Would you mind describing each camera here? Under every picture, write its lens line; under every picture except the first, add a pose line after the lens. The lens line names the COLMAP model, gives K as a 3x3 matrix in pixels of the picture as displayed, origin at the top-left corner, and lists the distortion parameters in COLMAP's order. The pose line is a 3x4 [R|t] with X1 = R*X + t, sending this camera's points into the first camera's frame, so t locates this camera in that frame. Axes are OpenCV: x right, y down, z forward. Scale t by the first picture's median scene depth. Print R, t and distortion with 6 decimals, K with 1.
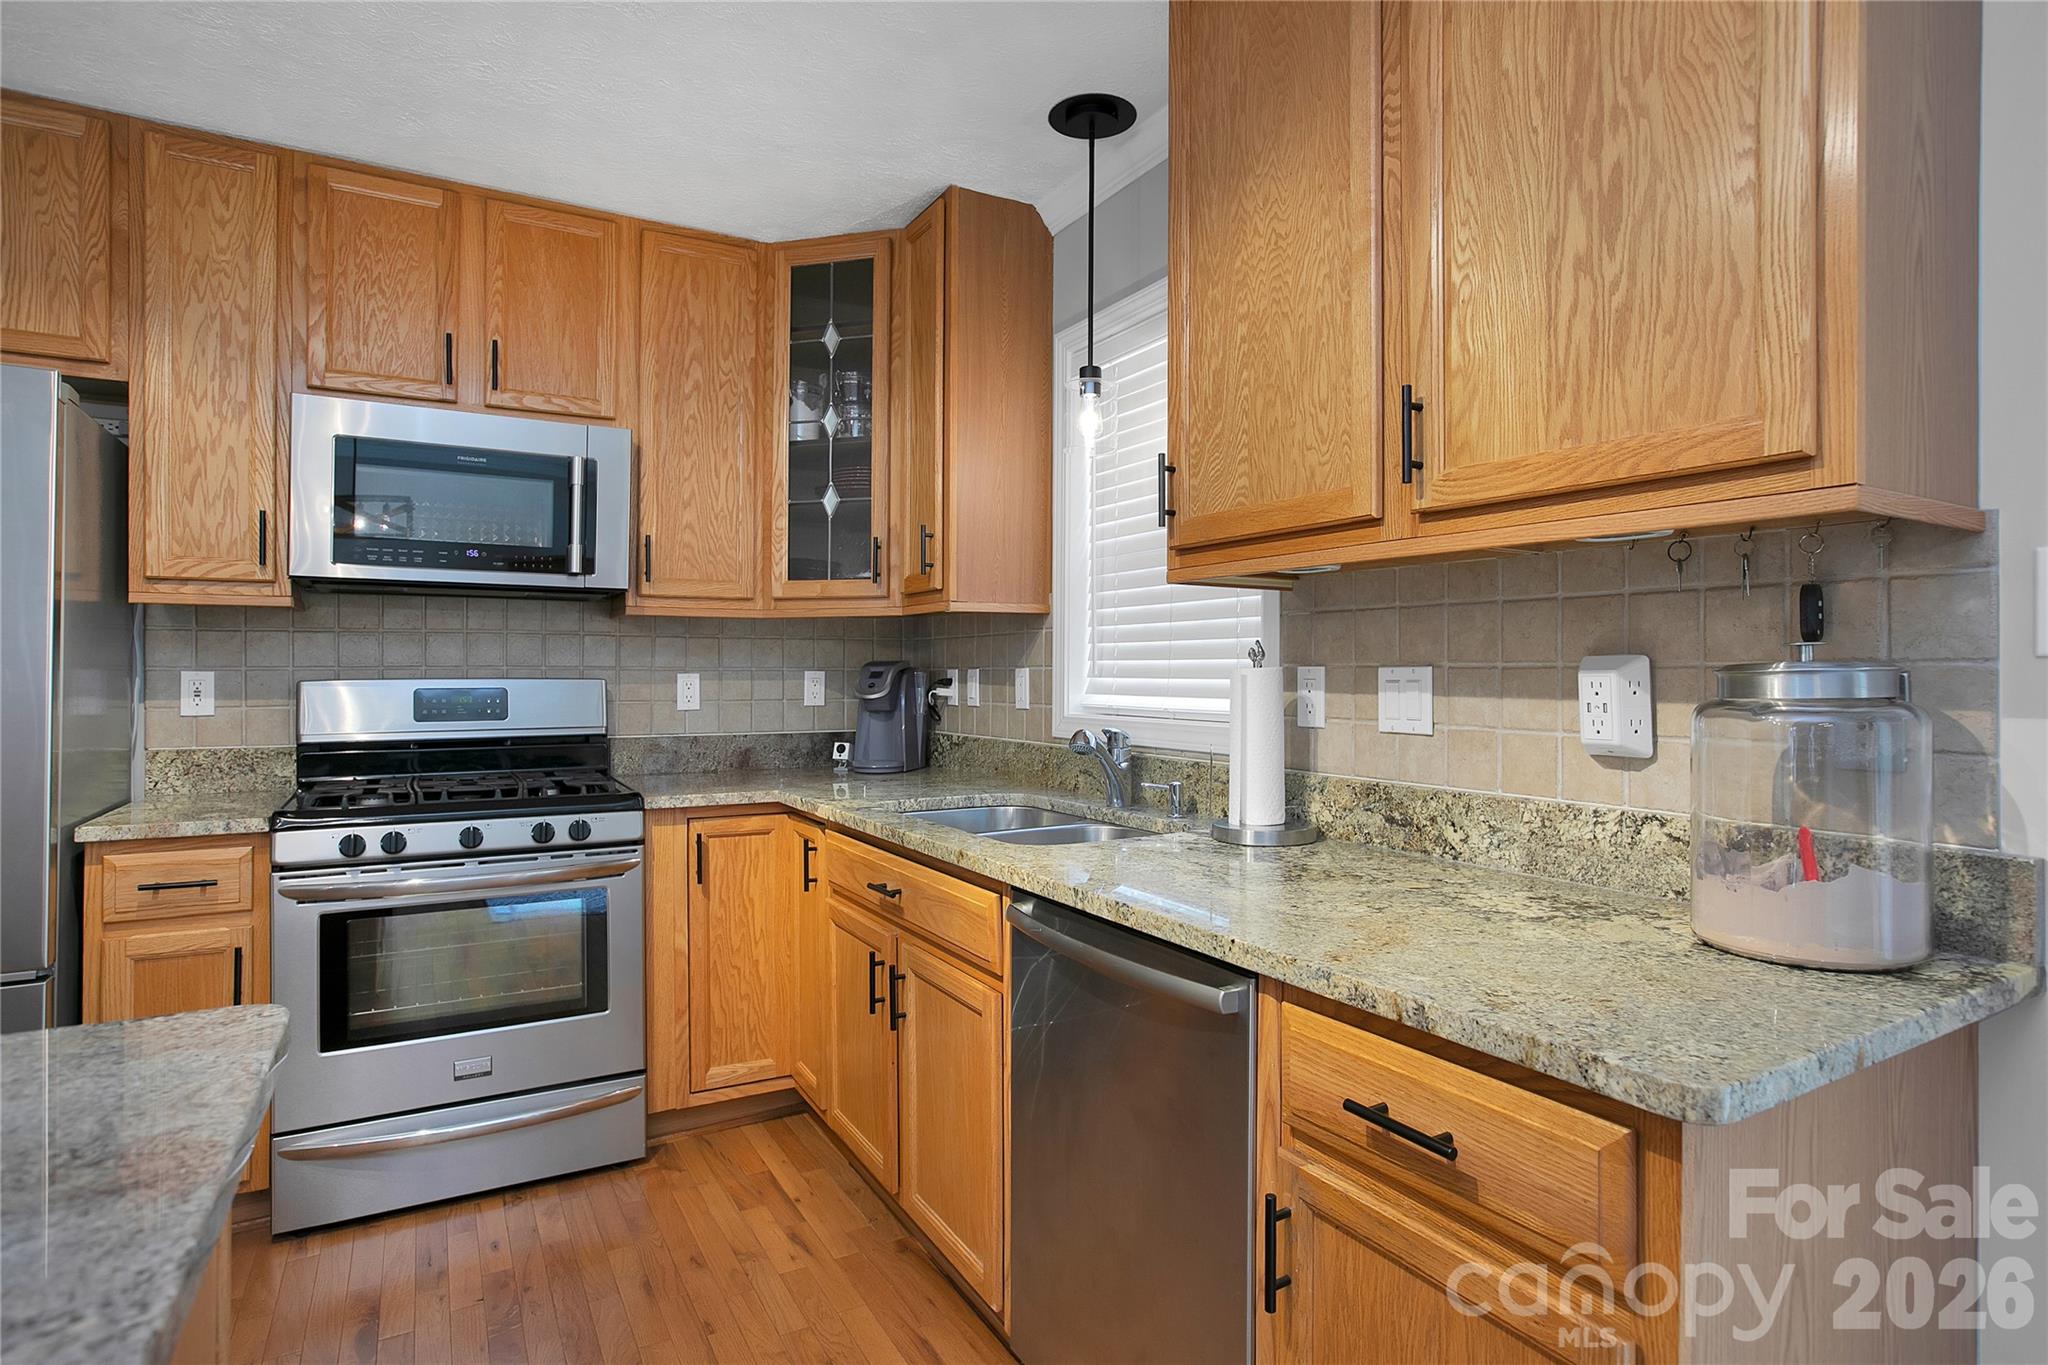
lens RADIAL K [[1064.1, 0, 1026.1], [0, 1064.1, 663.8], [0, 0, 1]] dist [-0.029133, 0.000648]
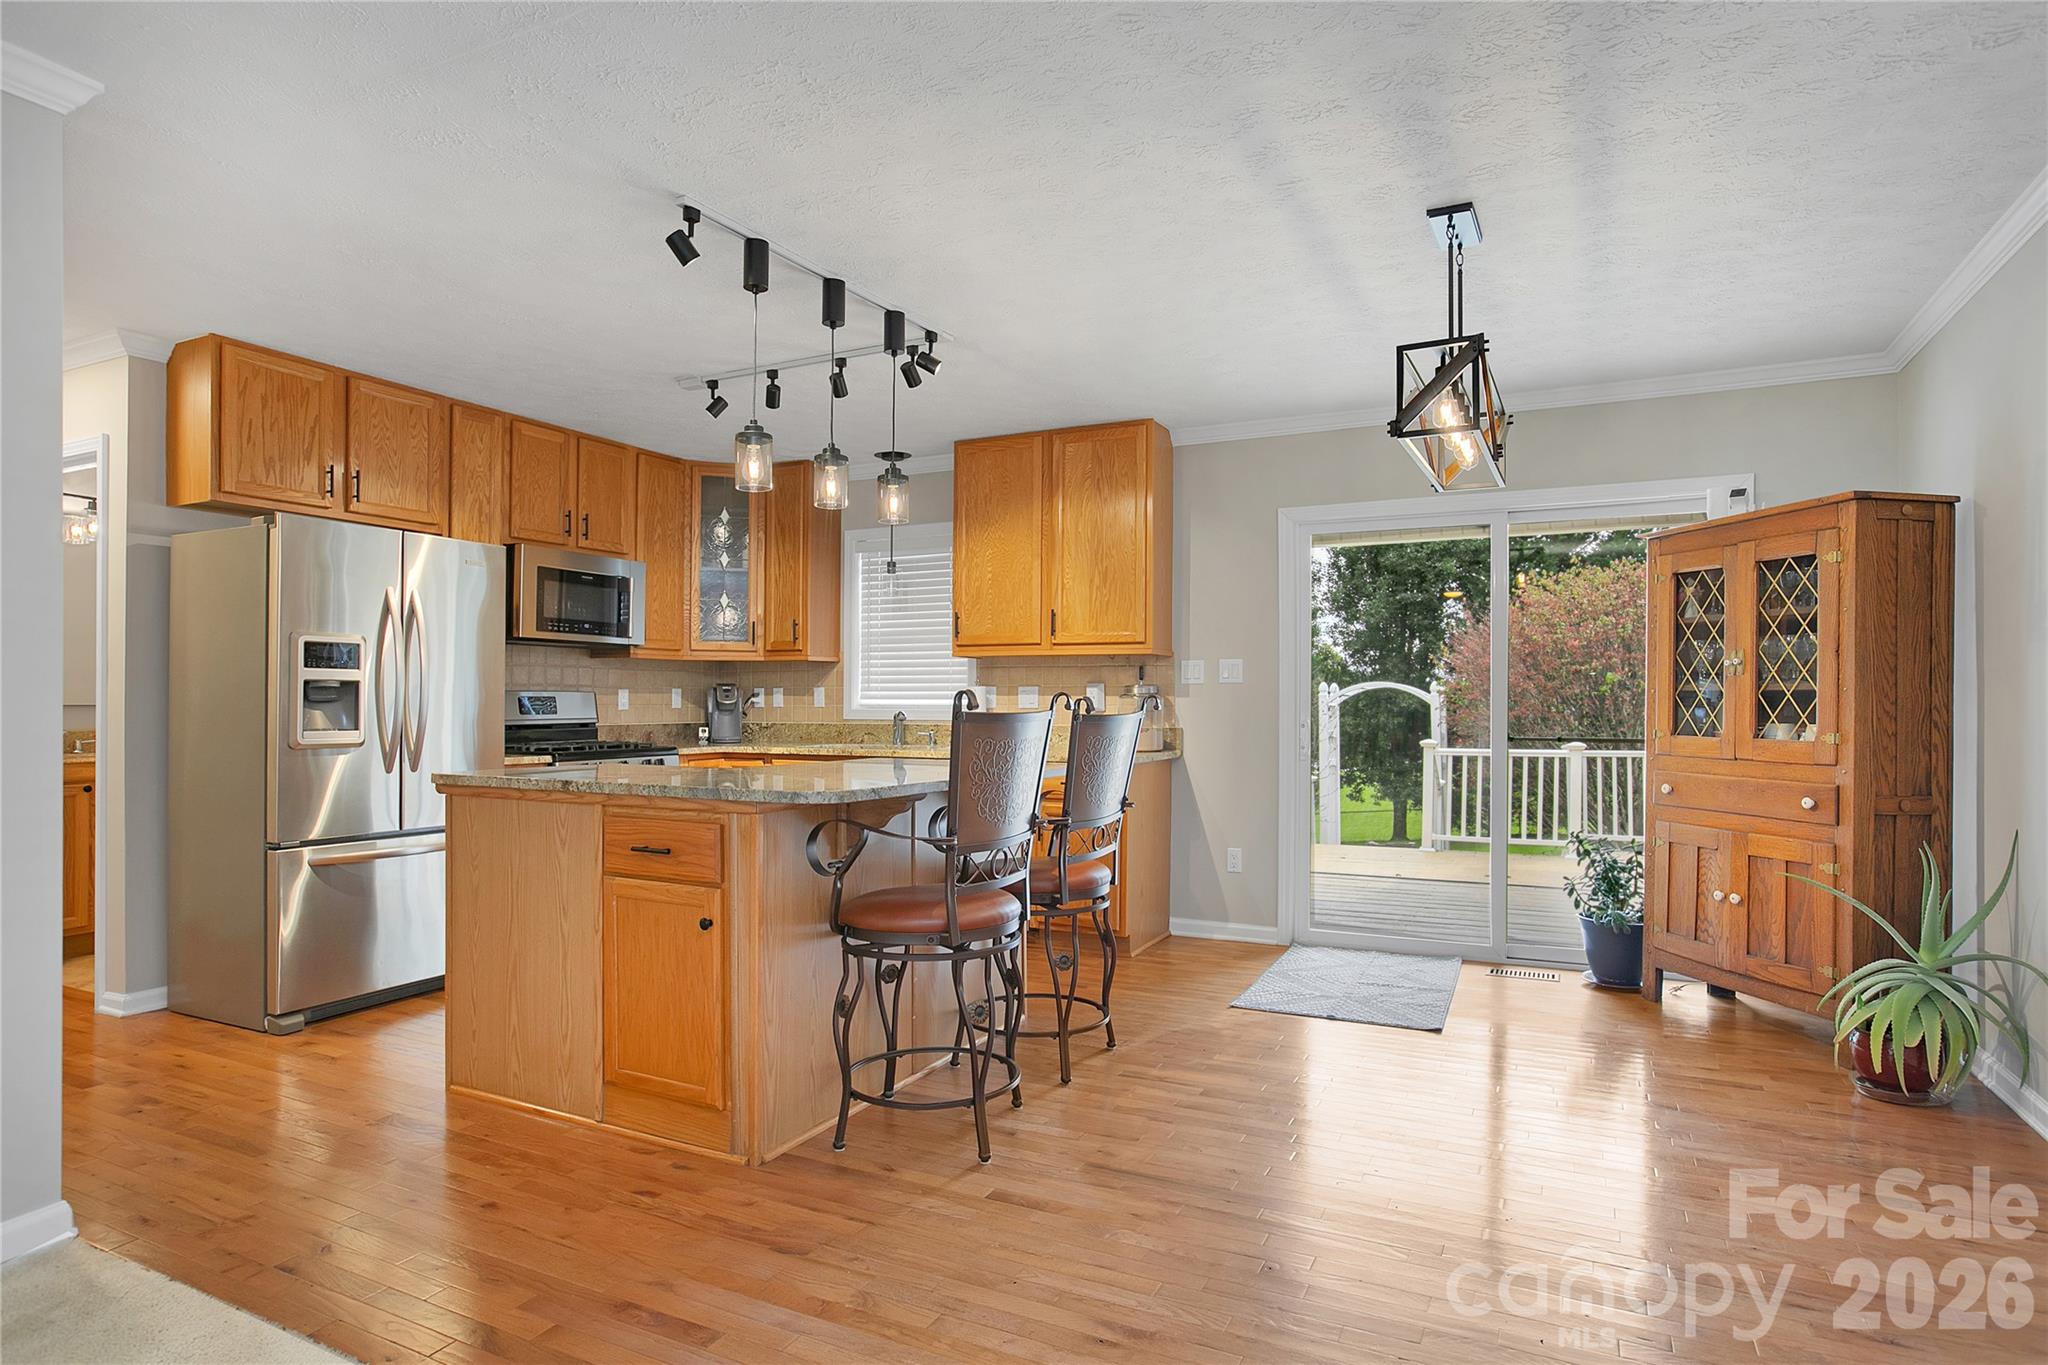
lens RADIAL K [[1114.7, 0, 1020.3], [0, 1114.7, 702.2], [0, 0, 1]] dist [-0.050428, 0.027091]
pose [[0.835873, -0.001376, 0.548922, -1.388459], [-0.004176, 0.999952, 0.008866, 0.019409], [-0.548908, -0.009703, 0.835827, -1.626903]]
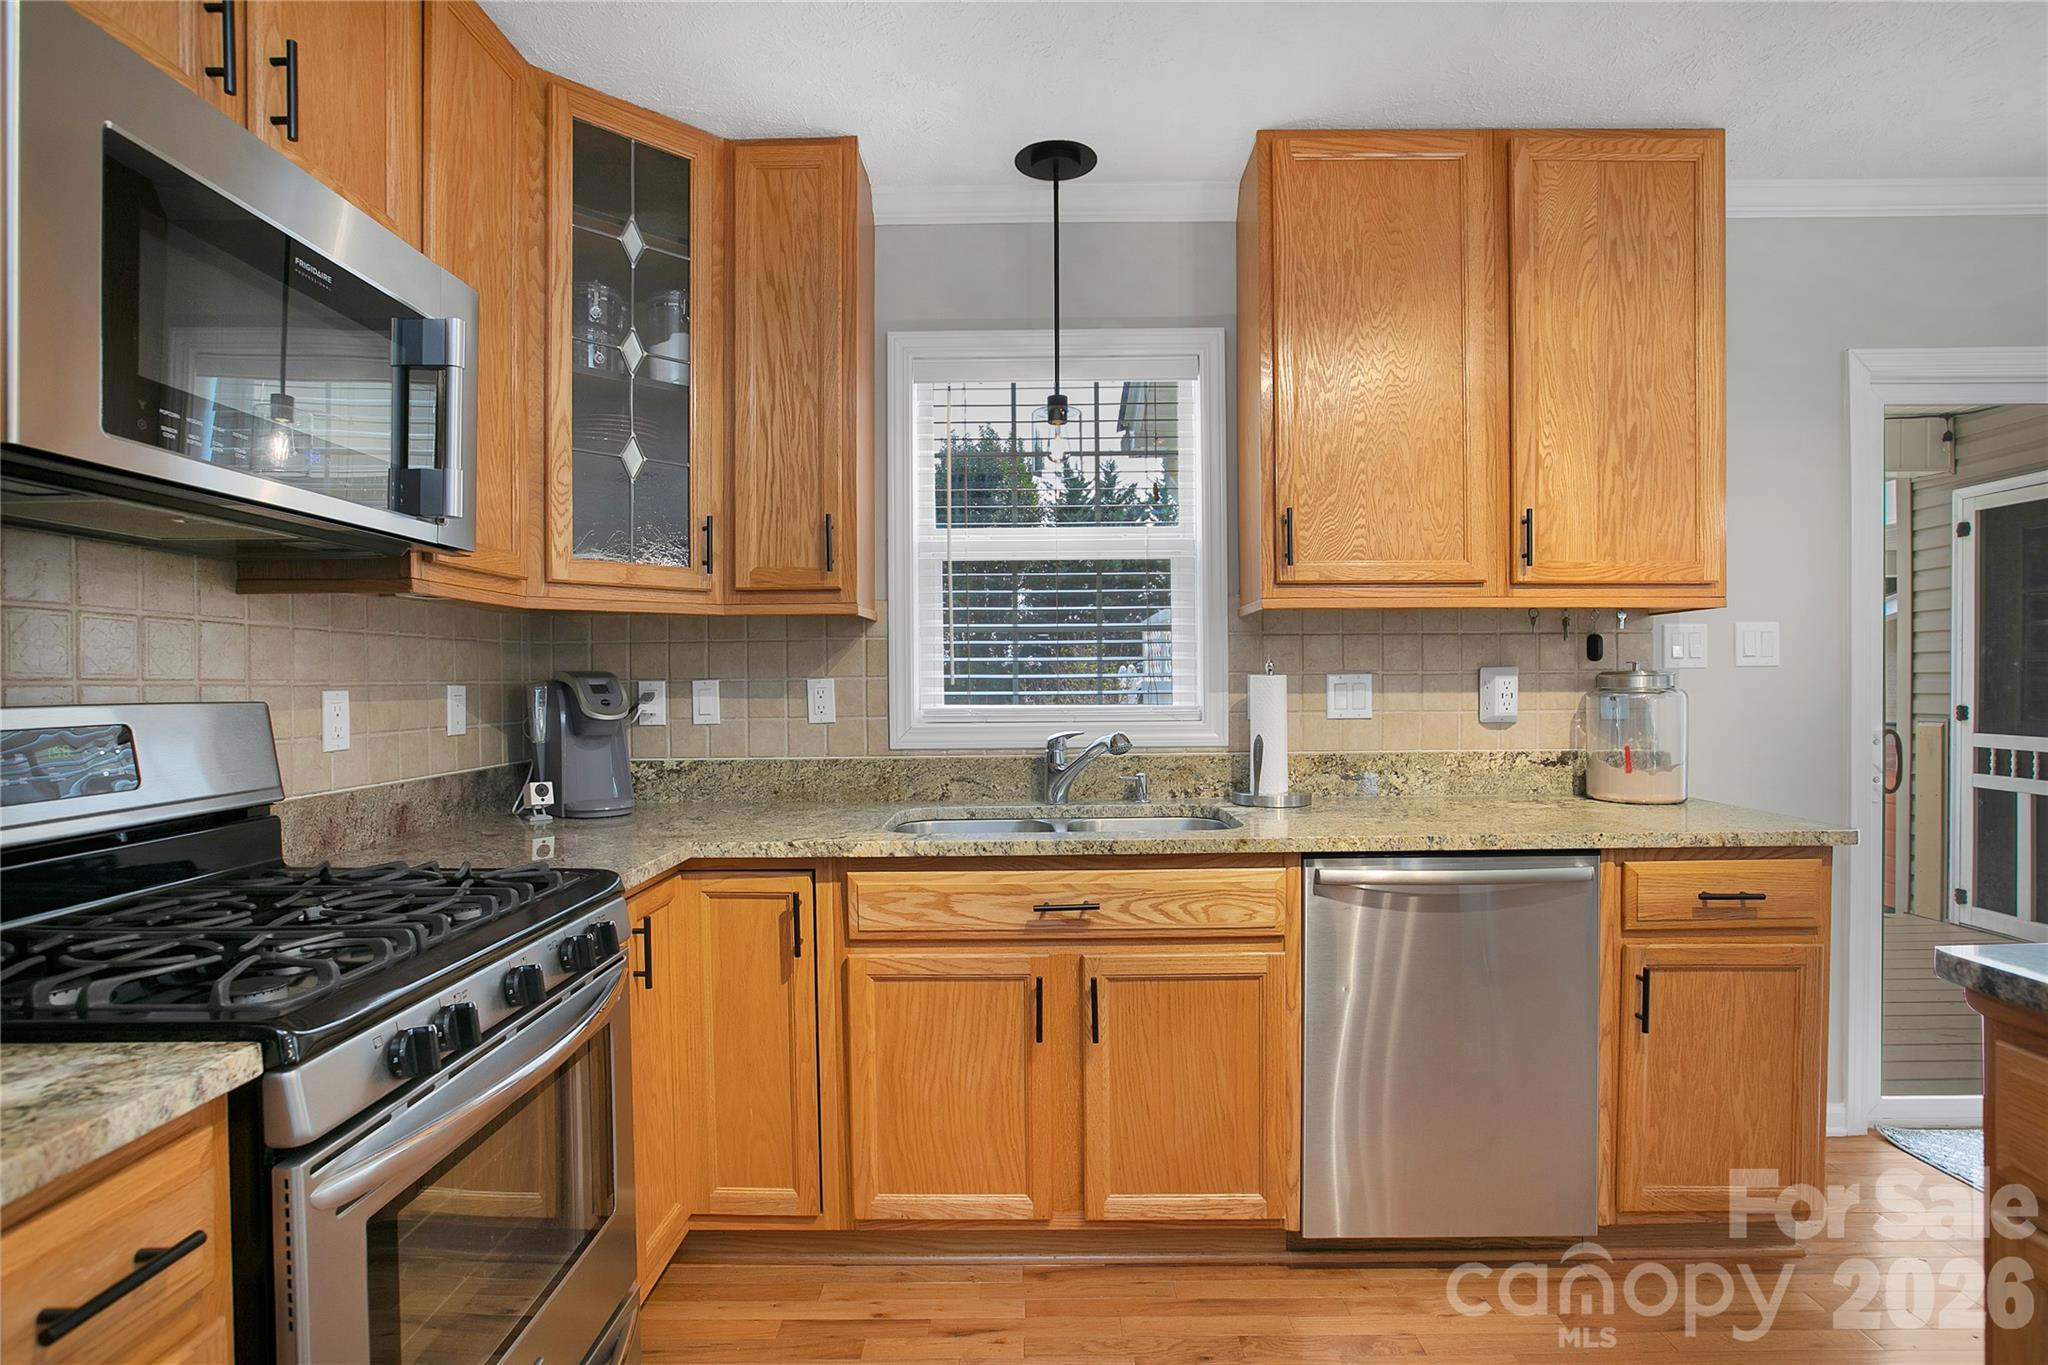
lens RADIAL K [[1031.0, 0, 1025.9], [0, 1031.0, 694.0], [0, 0, 1]] dist [-0.055461, 0.030581]
pose [[0.506063, -0.017368, 0.862321, -1.099968], [0.003119, 0.999828, 0.018307, 0.002992], [-0.862491, -0.006574, 0.506030, 0.647266]]
